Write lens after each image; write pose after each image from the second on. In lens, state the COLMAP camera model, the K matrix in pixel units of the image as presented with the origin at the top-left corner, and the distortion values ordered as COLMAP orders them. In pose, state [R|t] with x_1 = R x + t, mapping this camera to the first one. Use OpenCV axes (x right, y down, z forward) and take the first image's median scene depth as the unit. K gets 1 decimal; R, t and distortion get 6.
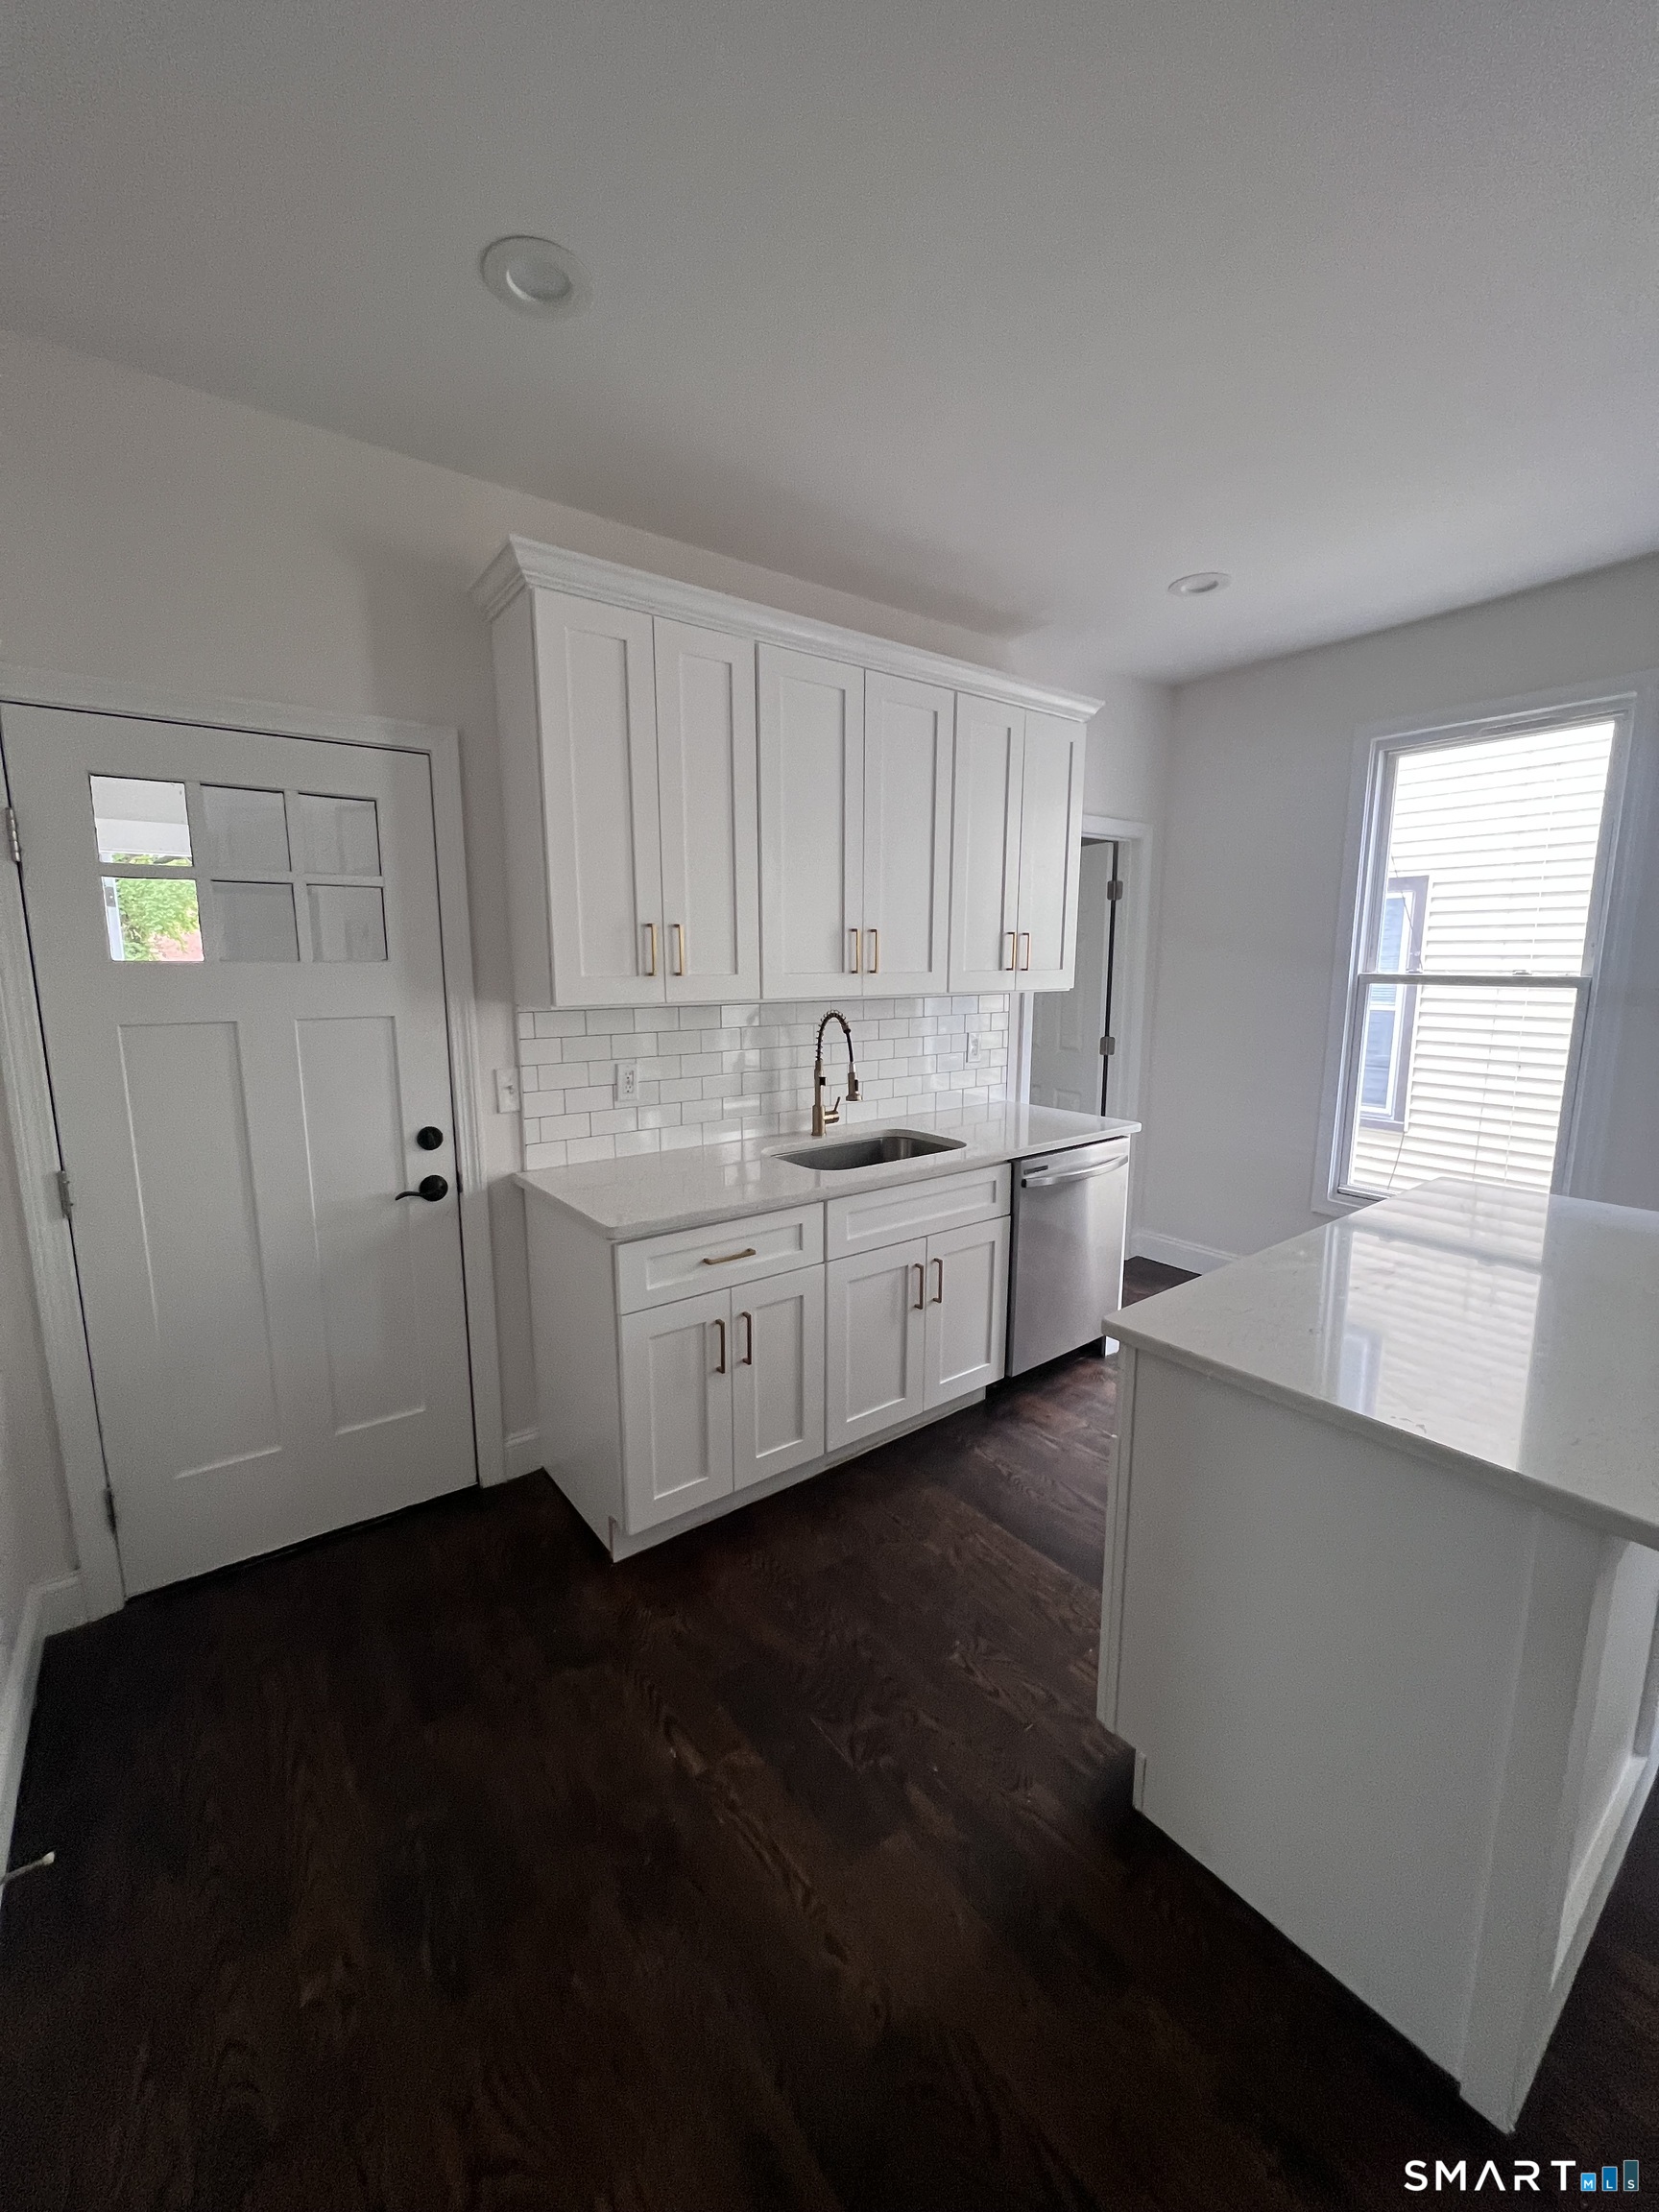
lens RADIAL K [[884.5, 0, 873.7], [0, 884.5, 1105.8], [0, 0, 1]] dist [0.002071, -0.000092]
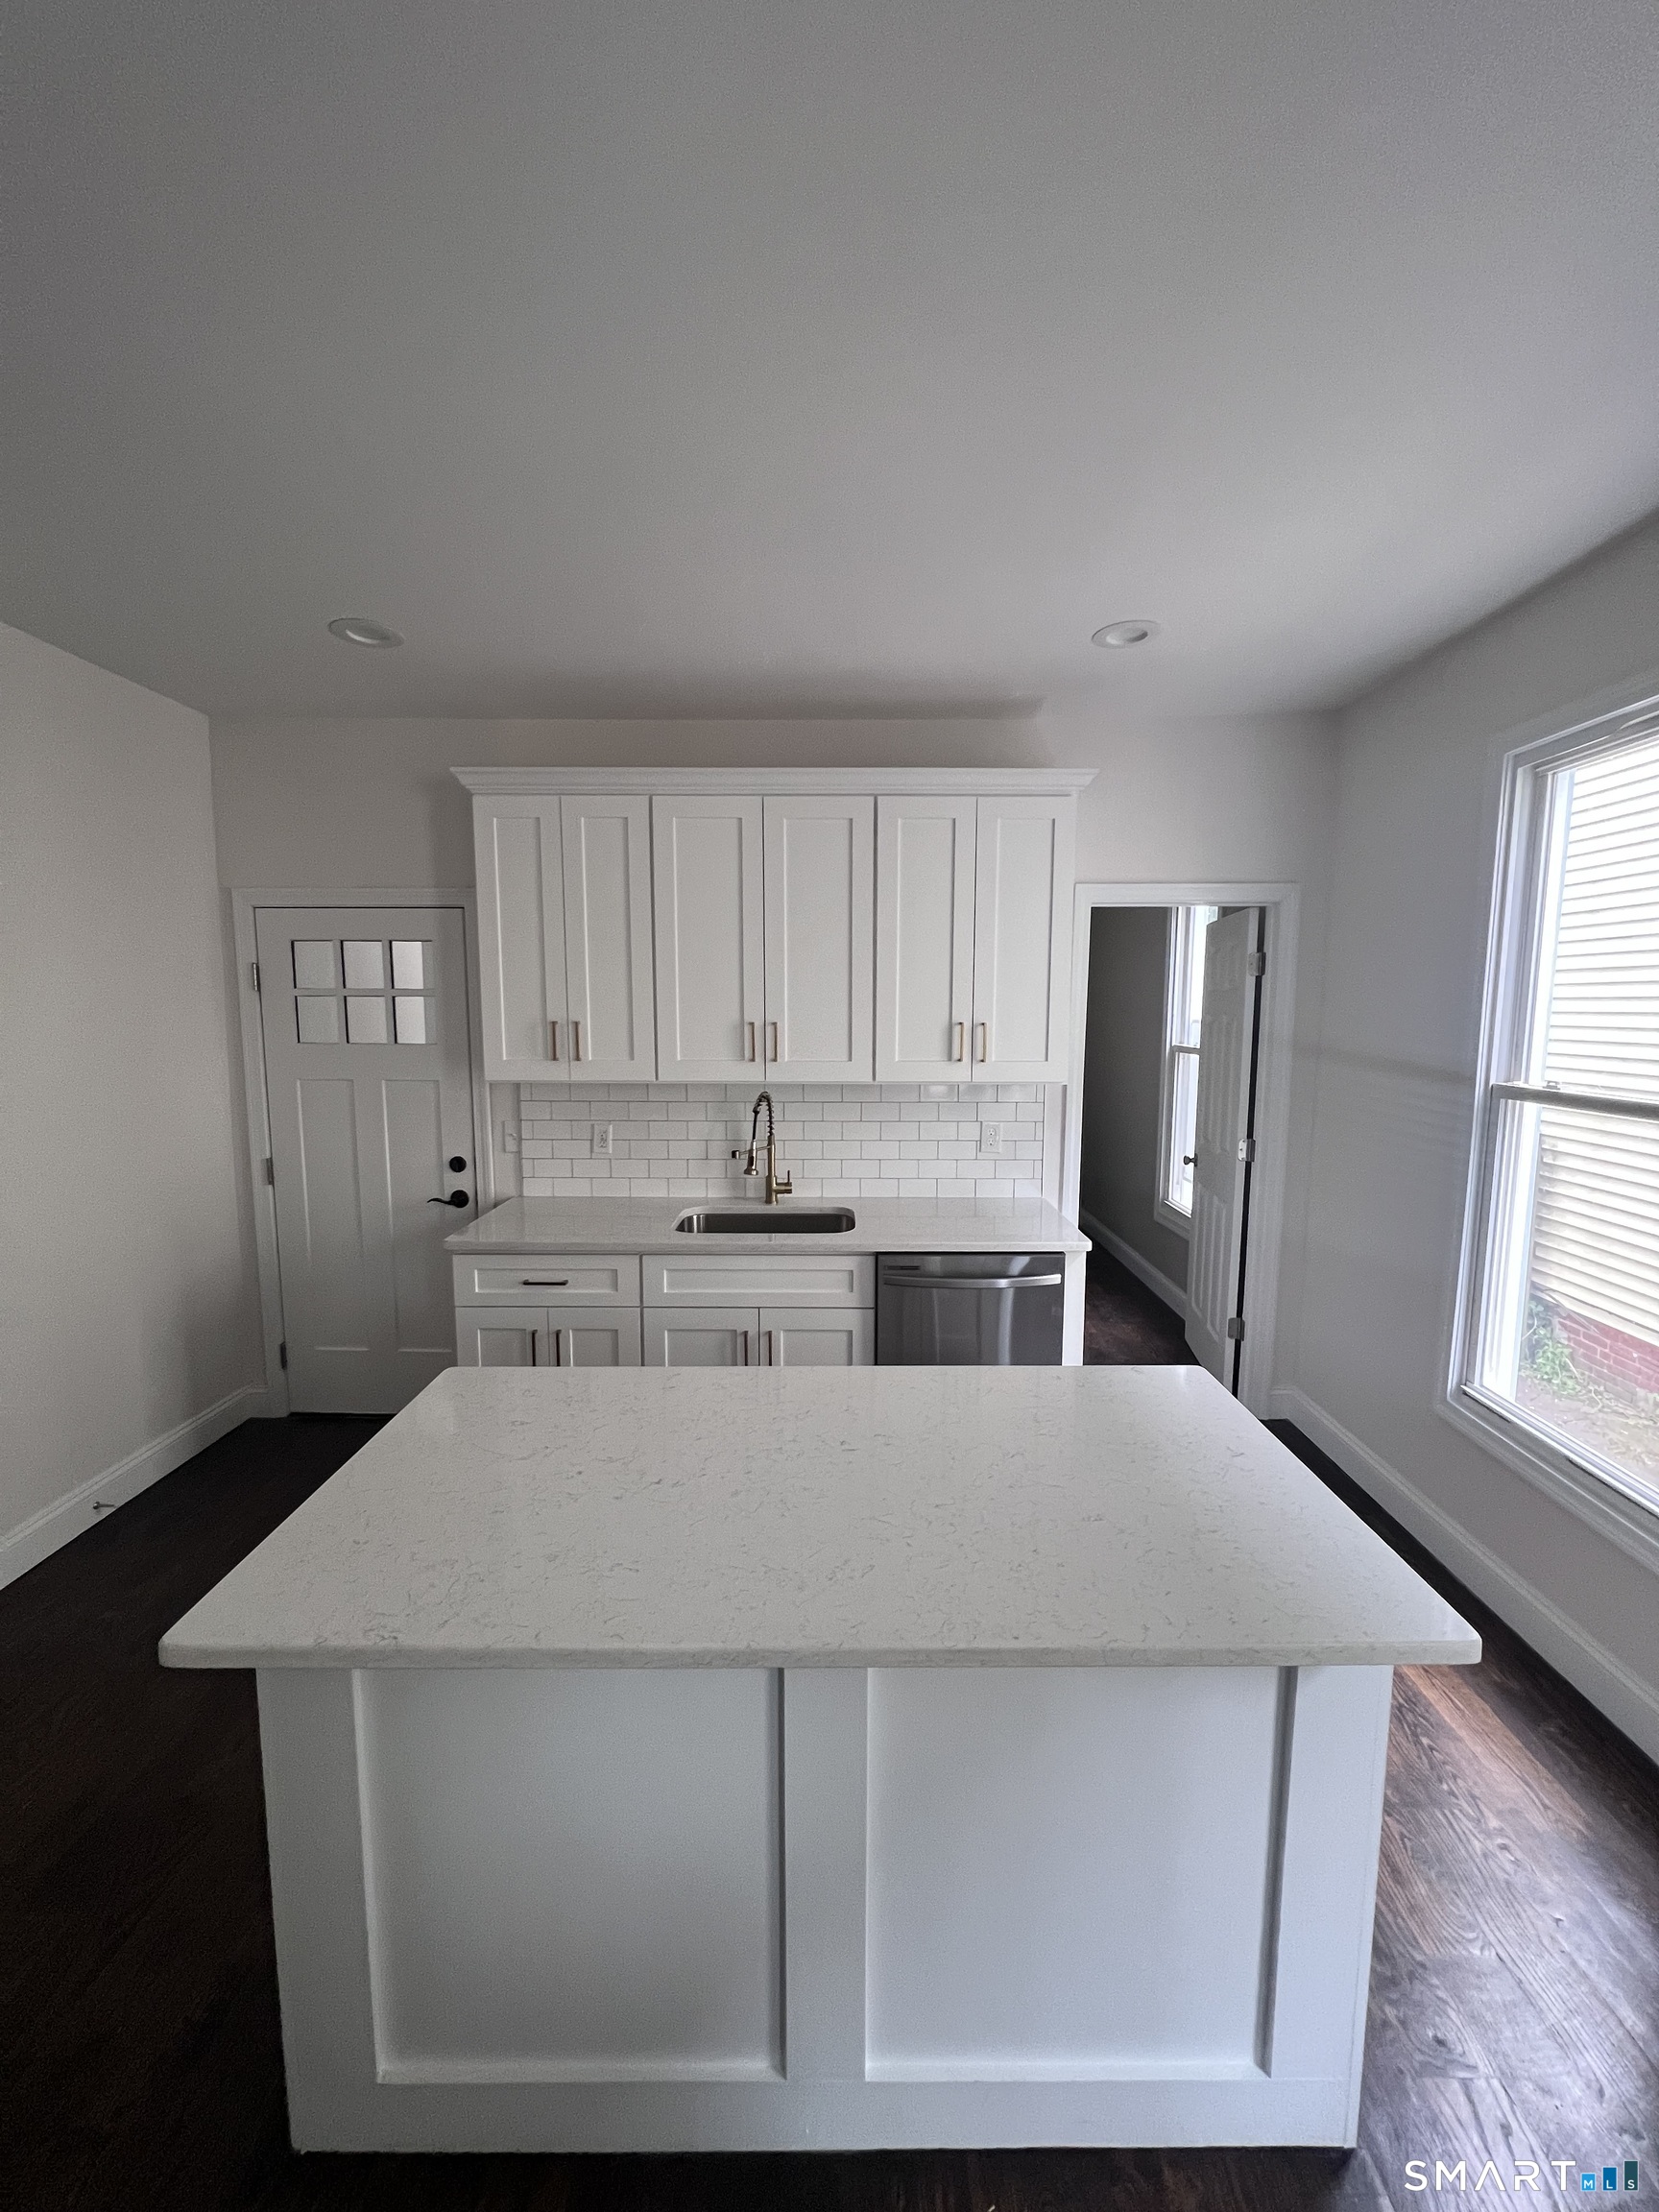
lens RADIAL K [[884.5, 0, 847.6], [0, 884.5, 1108.4], [0, 0, 1]] dist [0.002071, -0.000092]
pose [[0.788429, 0.072499, -0.610838, 0.821295], [-0.108164, 0.993897, -0.021646, -0.085698], [0.605541, 0.083137, 0.791460, 0.206008]]
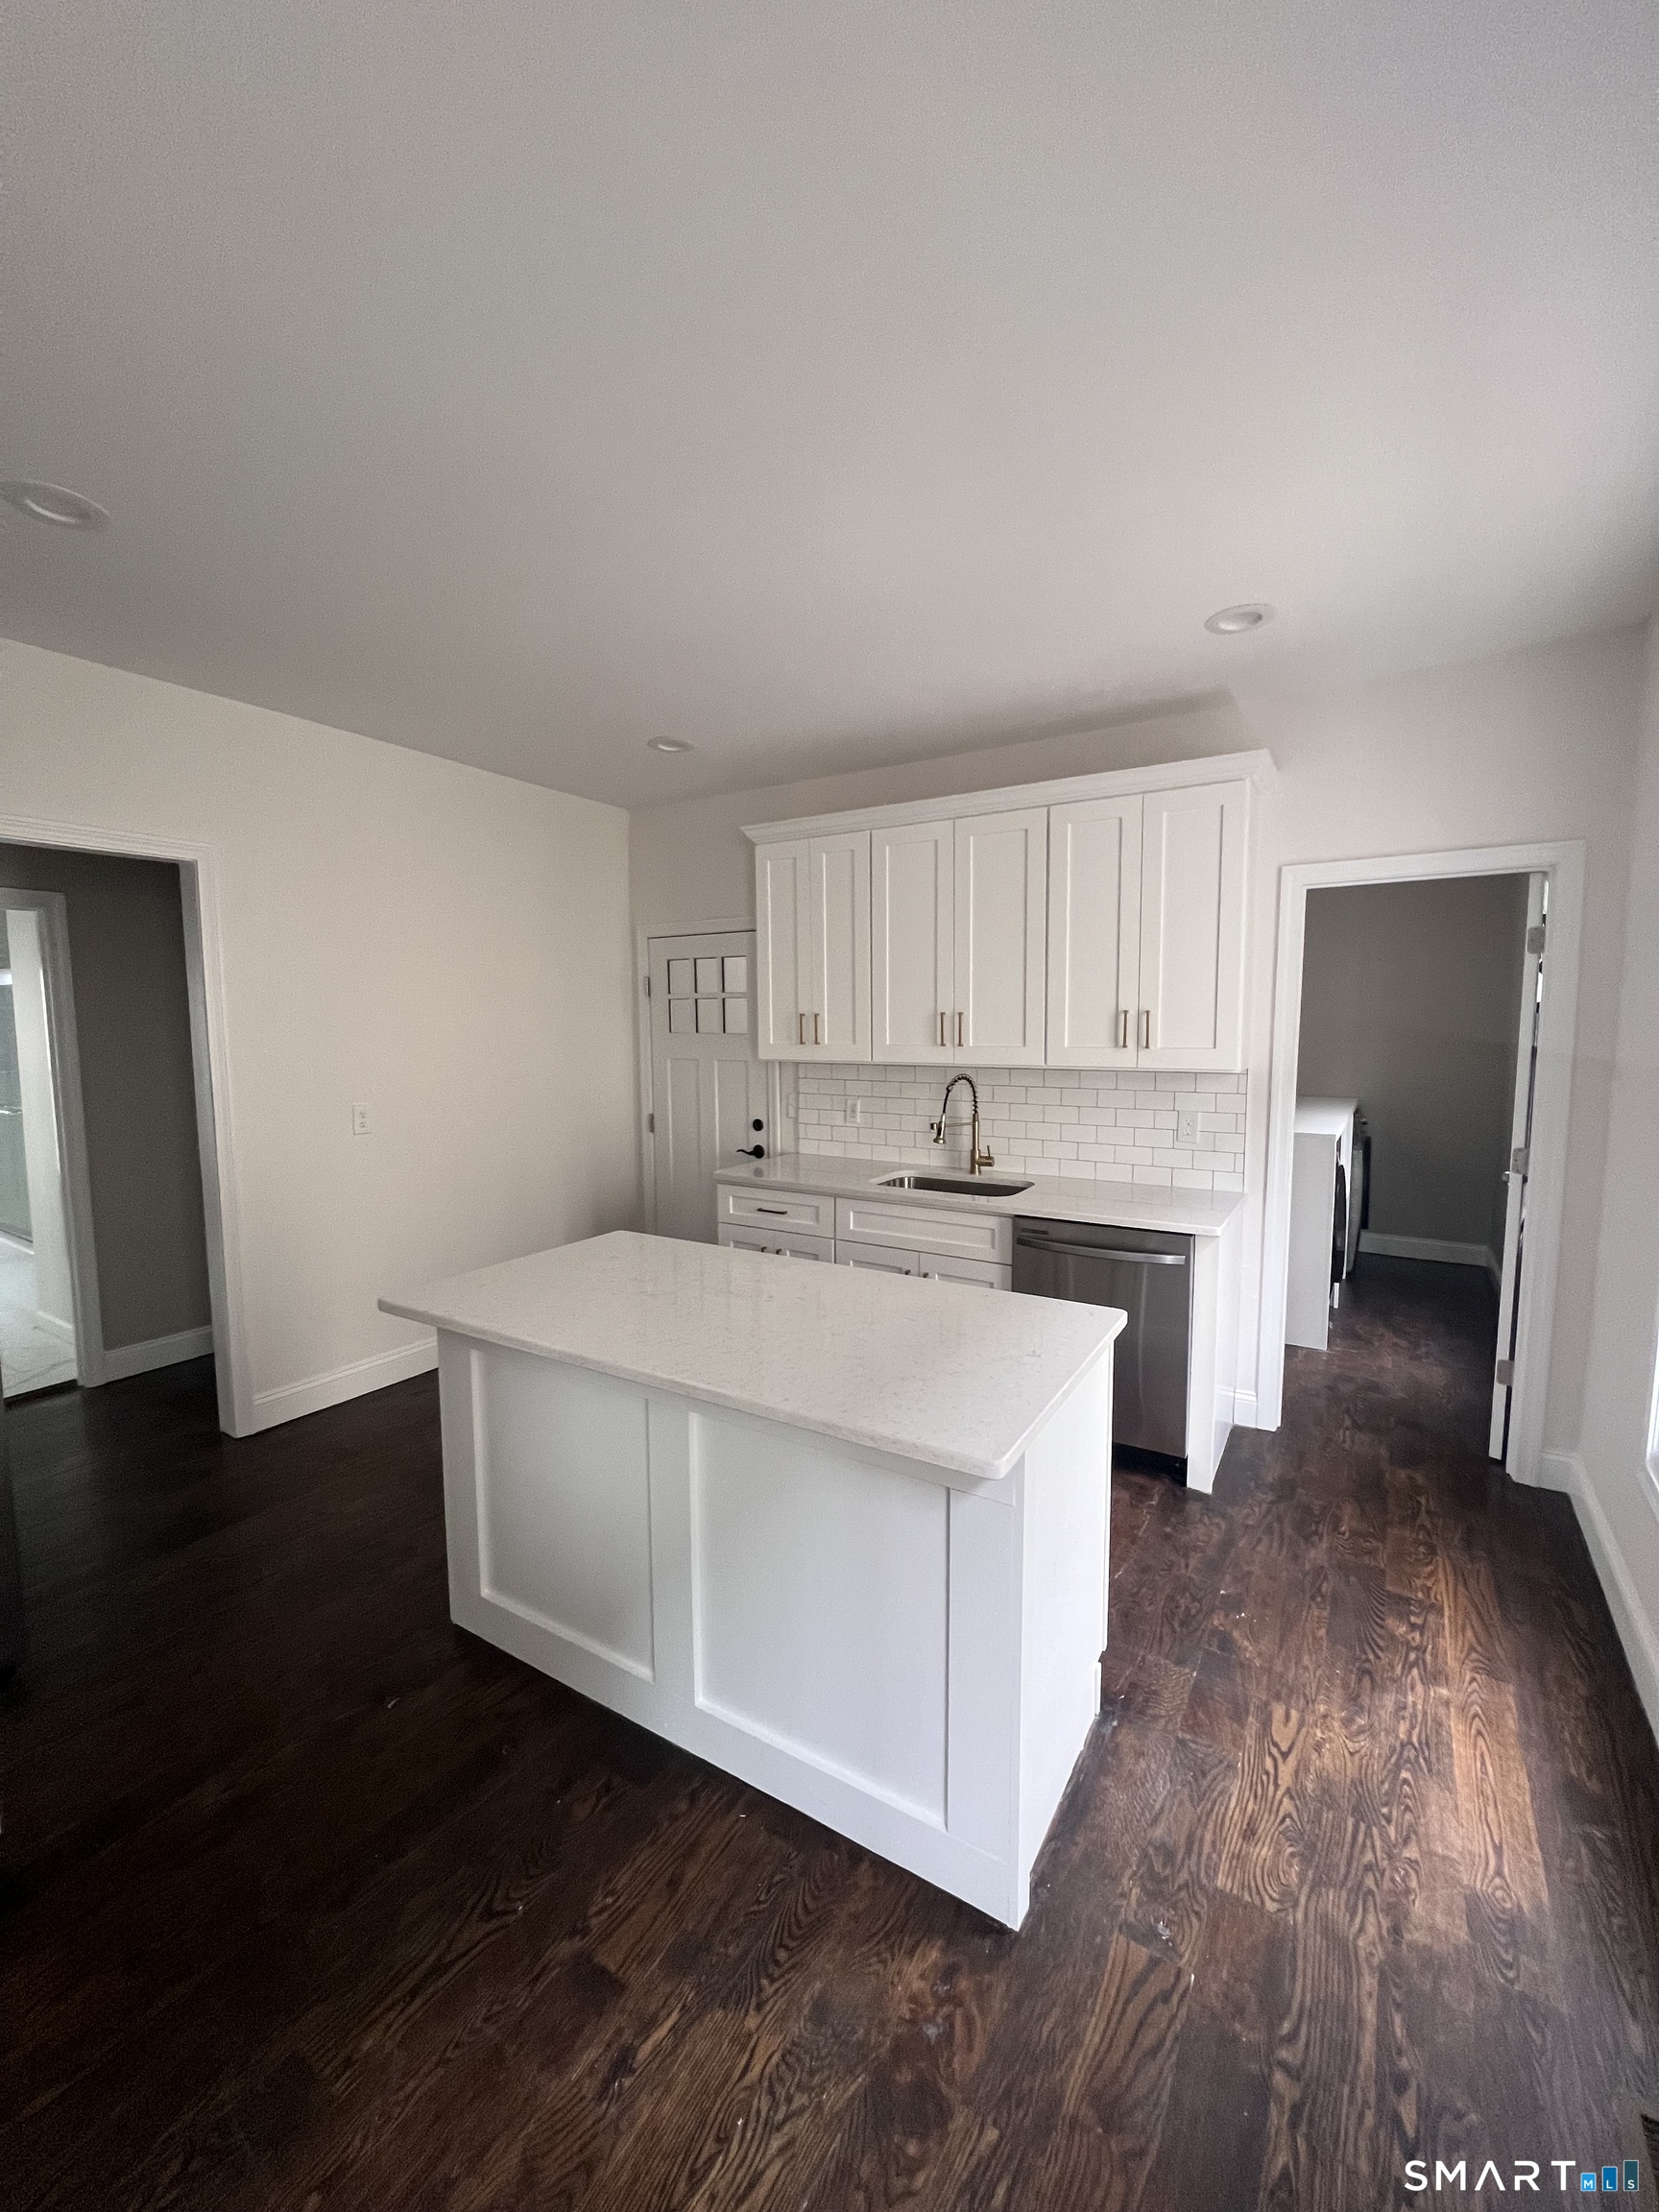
lens RADIAL K [[884.5, 0, 849.9], [0, 884.5, 1110.6], [0, 0, 1]] dist [0.002071, -0.000092]
pose [[0.357706, 0.092064, -0.929285, 1.245909], [-0.155912, 0.987049, 0.037773, -0.089918], [0.920727, 0.131375, 0.367427, 0.435312]]
